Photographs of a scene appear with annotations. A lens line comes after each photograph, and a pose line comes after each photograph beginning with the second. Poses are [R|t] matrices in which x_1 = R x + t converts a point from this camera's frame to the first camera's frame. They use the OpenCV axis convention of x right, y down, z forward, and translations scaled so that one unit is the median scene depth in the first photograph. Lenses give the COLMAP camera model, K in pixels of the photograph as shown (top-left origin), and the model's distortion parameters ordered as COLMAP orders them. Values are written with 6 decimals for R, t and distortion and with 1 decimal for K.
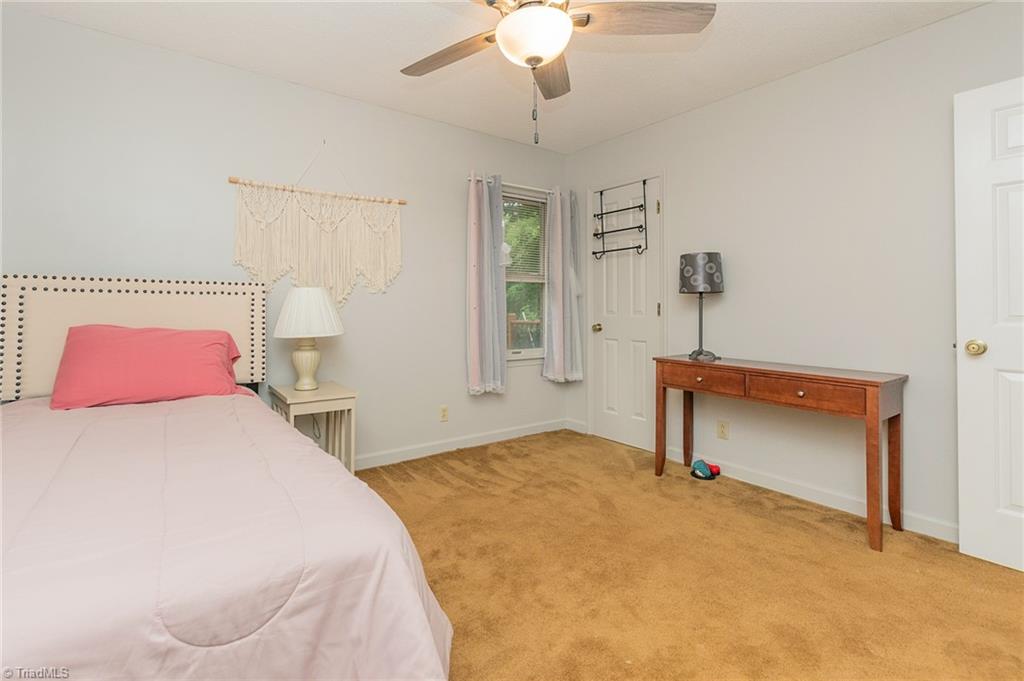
lens RADIAL K [[472.9, 0, 494.3], [0, 472.9, 330.2], [0, 0, 1]] dist [0.000791, 0.000169]
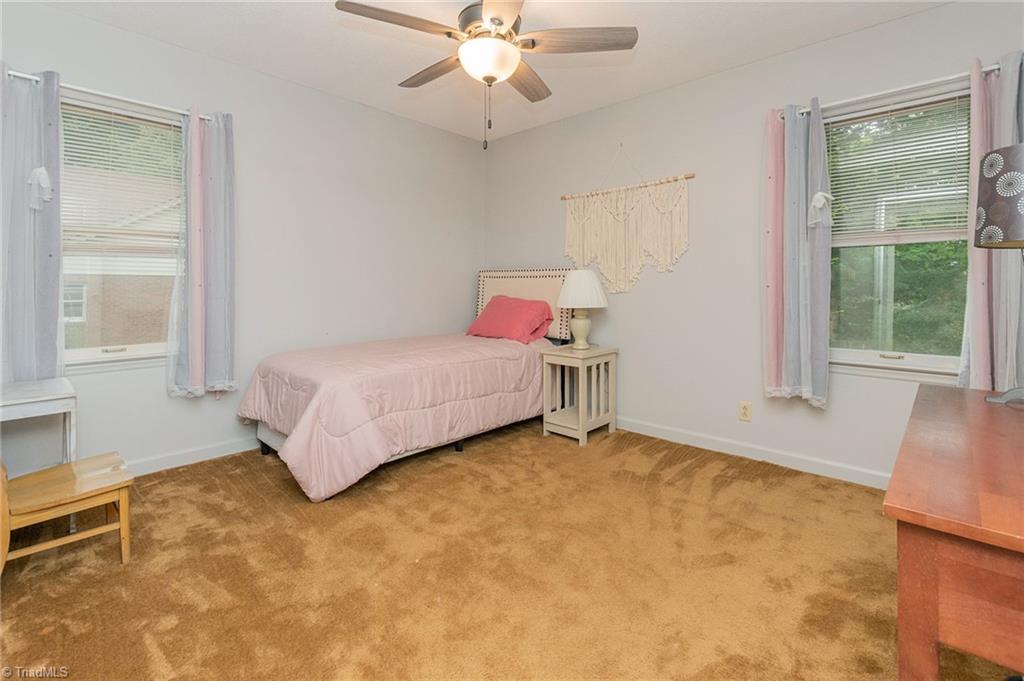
lens RADIAL K [[472.9, 0, 494.3], [0, 472.9, 330.2], [0, 0, 1]] dist [0.000791, 0.000169]
pose [[0.178055, 0.087020, -0.980165, 0.782586], [-0.052274, 0.995512, 0.078887, -0.015420], [0.982631, 0.037191, 0.181805, 0.496692]]
